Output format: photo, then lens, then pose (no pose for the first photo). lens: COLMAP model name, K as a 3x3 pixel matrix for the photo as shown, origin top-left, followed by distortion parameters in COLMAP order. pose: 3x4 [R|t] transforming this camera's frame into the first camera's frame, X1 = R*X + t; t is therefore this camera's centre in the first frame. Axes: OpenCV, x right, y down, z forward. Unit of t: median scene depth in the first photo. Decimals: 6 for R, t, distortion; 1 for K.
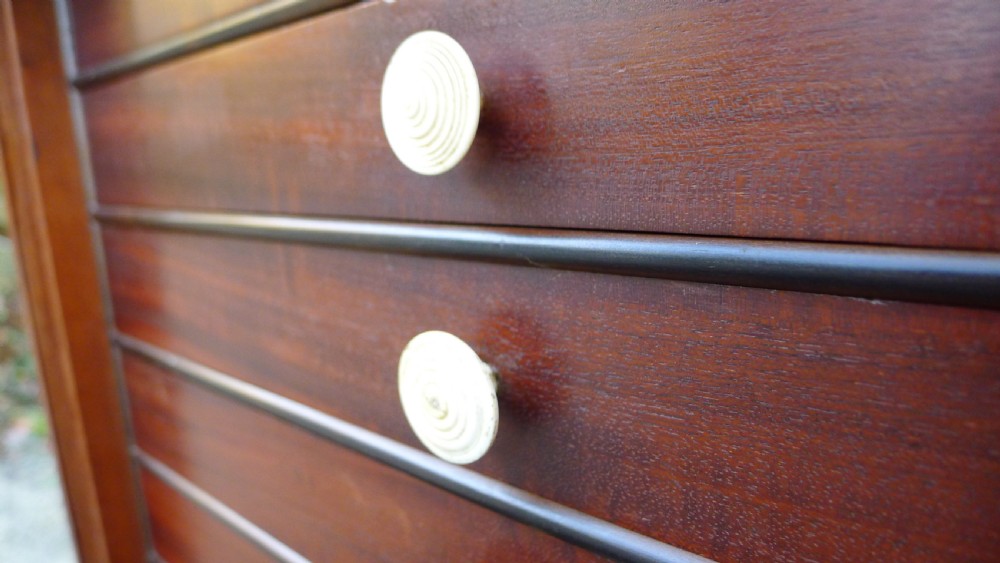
lens RADIAL K [[652.8, 0, 495.4], [0, 652.8, 280.9], [0, 0, 1]] dist [-0.056732, 0.017145]
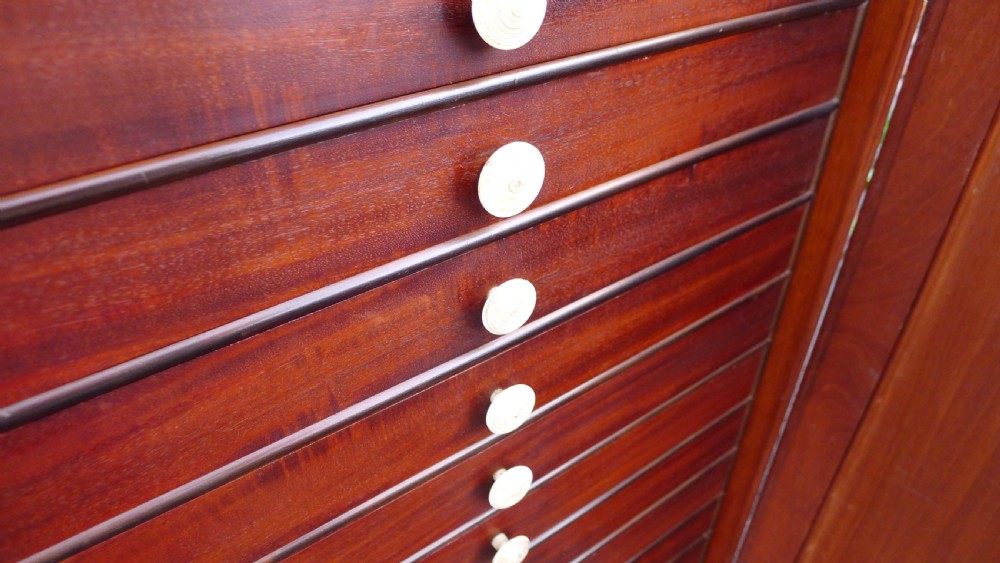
lens RADIAL K [[652.8, 0, 498.7], [0, 652.8, 284.7], [0, 0, 1]] dist [-0.056732, 0.017145]
pose [[0.238178, -0.531051, 0.813177, -1.428733], [0.188902, 0.846612, 0.497558, -0.393021], [-0.952674, 0.035103, 0.301961, 0.468541]]
